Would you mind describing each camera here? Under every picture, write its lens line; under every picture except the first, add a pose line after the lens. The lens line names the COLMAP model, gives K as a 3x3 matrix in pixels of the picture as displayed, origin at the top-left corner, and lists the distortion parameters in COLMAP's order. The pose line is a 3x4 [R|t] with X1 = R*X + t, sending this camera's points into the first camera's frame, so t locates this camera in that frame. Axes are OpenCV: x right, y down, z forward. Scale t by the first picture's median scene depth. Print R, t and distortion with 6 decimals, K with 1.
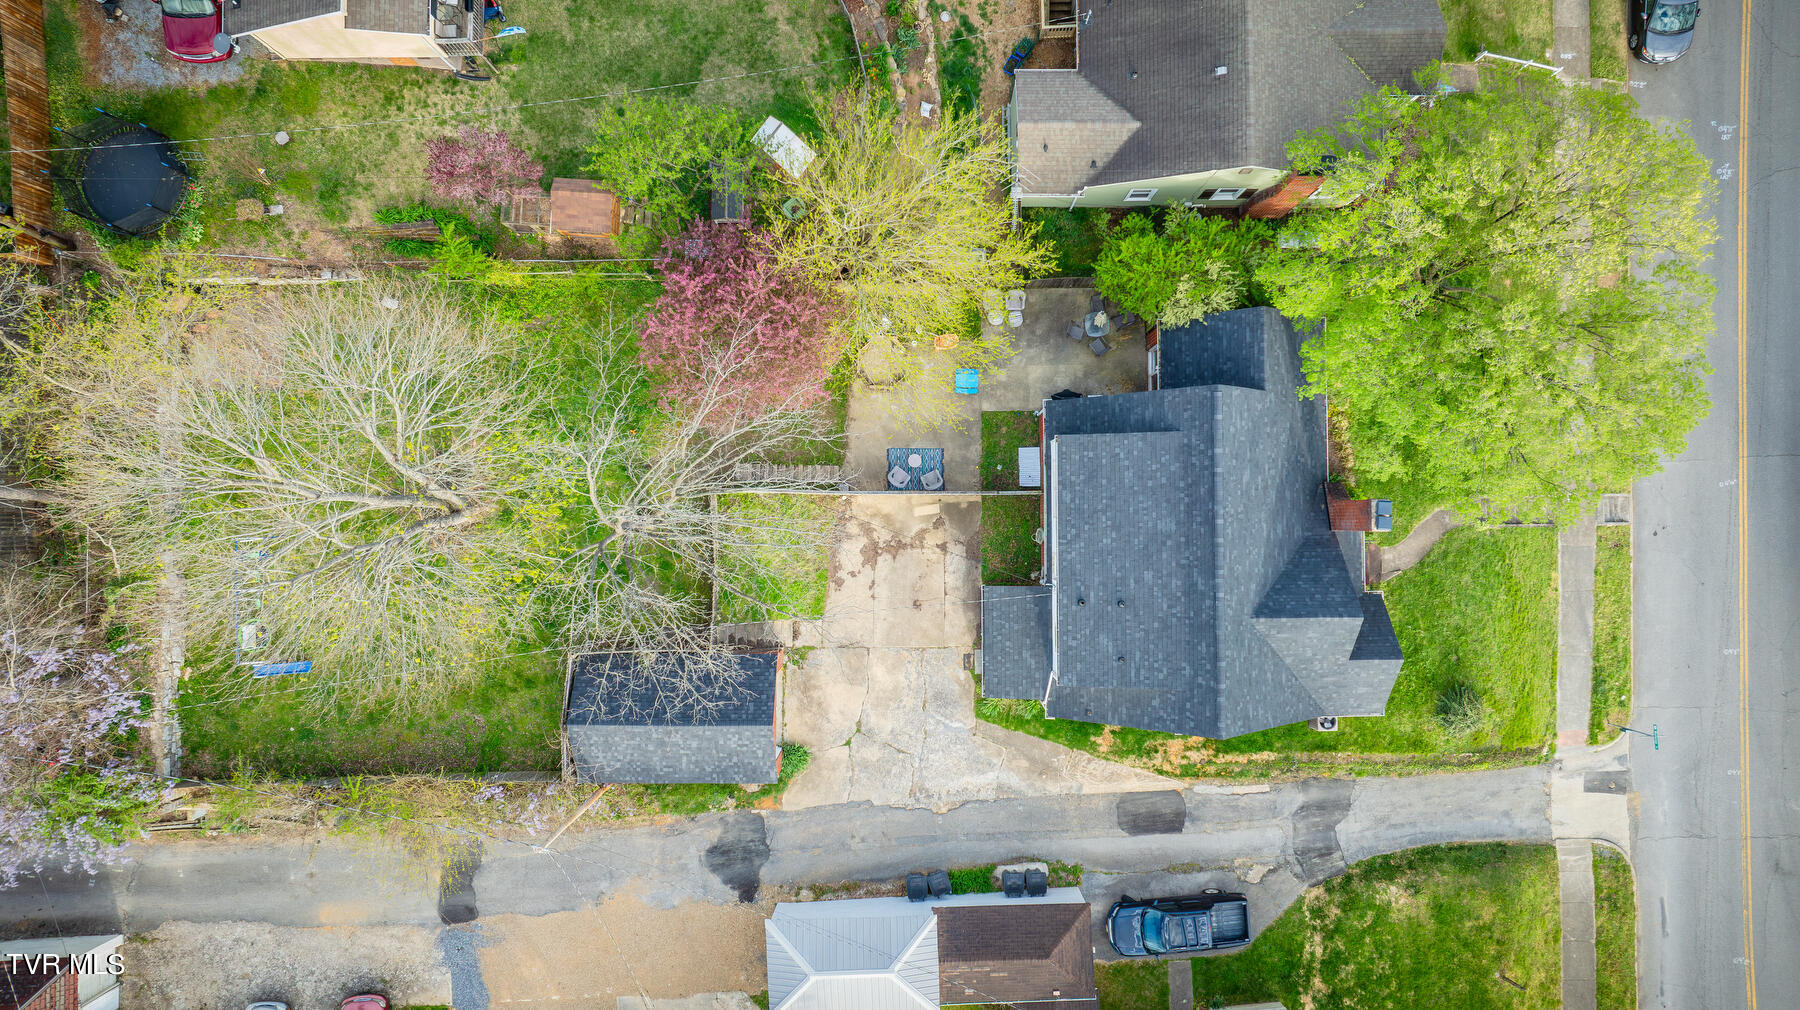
lens RADIAL K [[1277.4, 0, 901.1], [0, 1277.4, 507.5], [0, 0, 1]] dist [-0.027789, 0.021210]
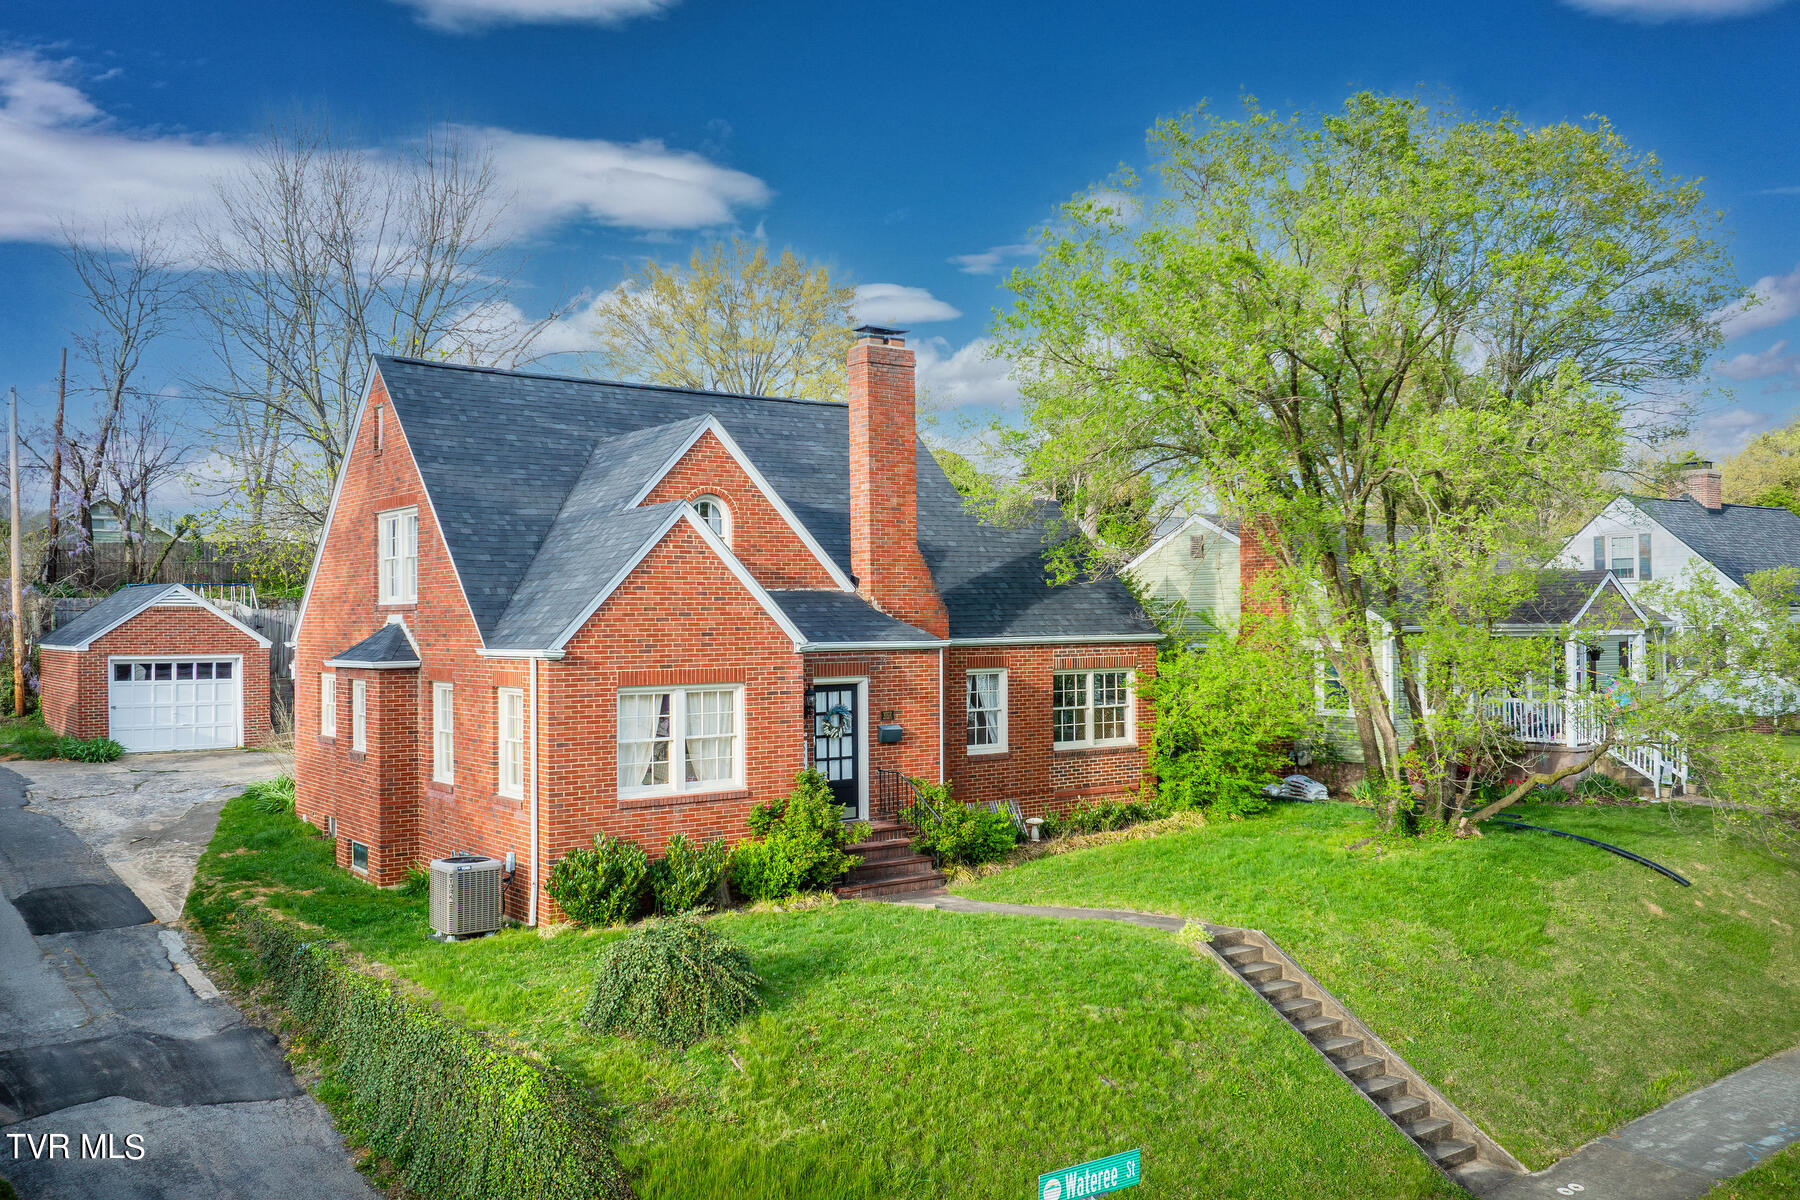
lens RADIAL K [[1505.0, 0, 899.3], [0, 1505.0, 612.3], [0, 0, 1]] dist [-0.027649, 0.005013]
pose [[0.601722, -0.005847, -0.798684, 0.726438], [-0.798505, 0.018009, -0.601719, 0.314711], [0.017902, 0.999821, 0.006167, 0.905436]]
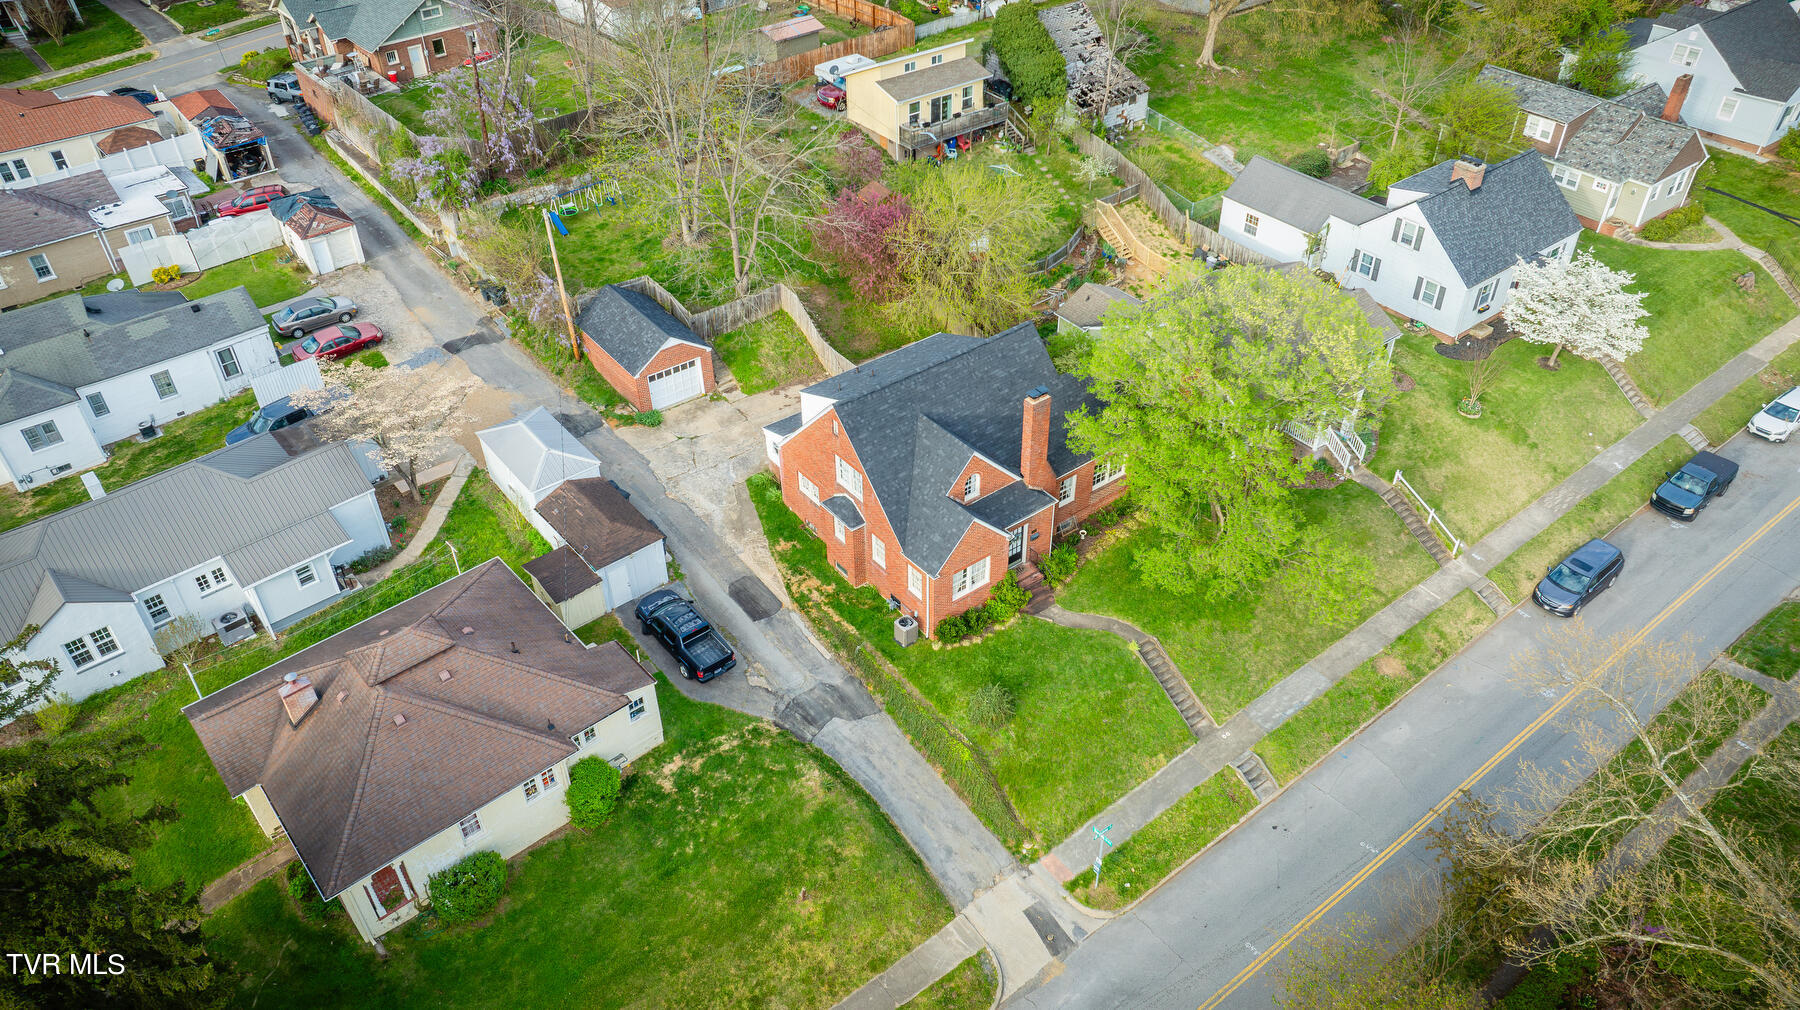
lens RADIAL K [[1277.4, 0, 902.0], [0, 1277.4, 504.6], [0, 0, 1]] dist [-0.027789, 0.021210]
pose [[0.600881, 0.493687, -0.628661, 0.965377], [-0.799009, 0.393550, -0.454646, 0.626390], [0.022957, 0.775494, 0.630937, 0.200940]]
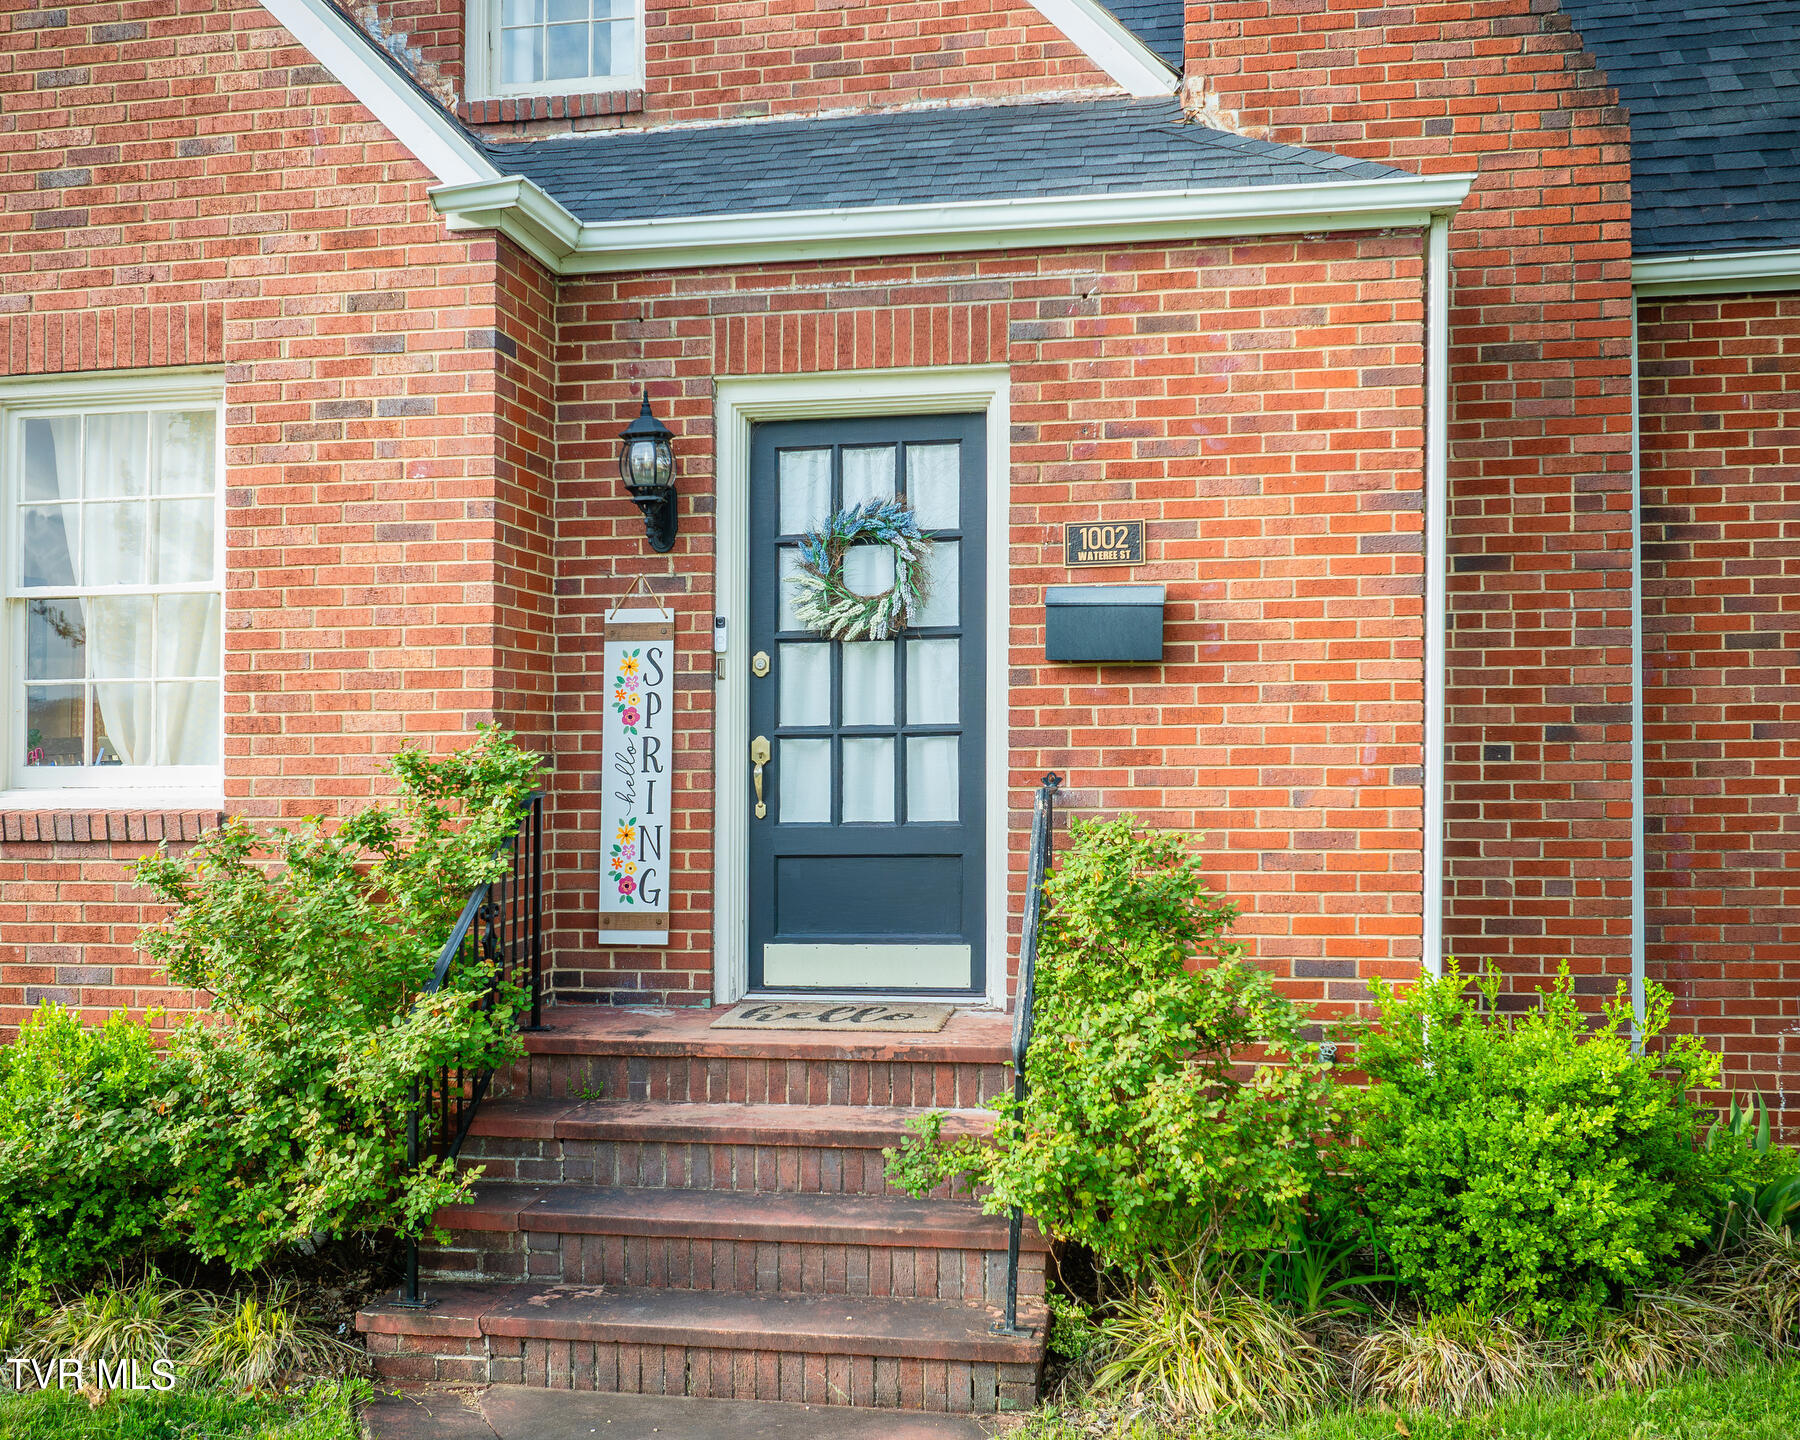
lens RADIAL K [[1673.8, 0, 846.0], [0, 1673.8, 884.9], [0, 0, 1]] dist [-0.049795, 0.000000]
pose [[-0.163457, 0.085118, -0.982872, 0.452169], [-0.986325, 0.007195, 0.164655, 0.020146], [0.021087, 0.996345, 0.082778, 0.956451]]
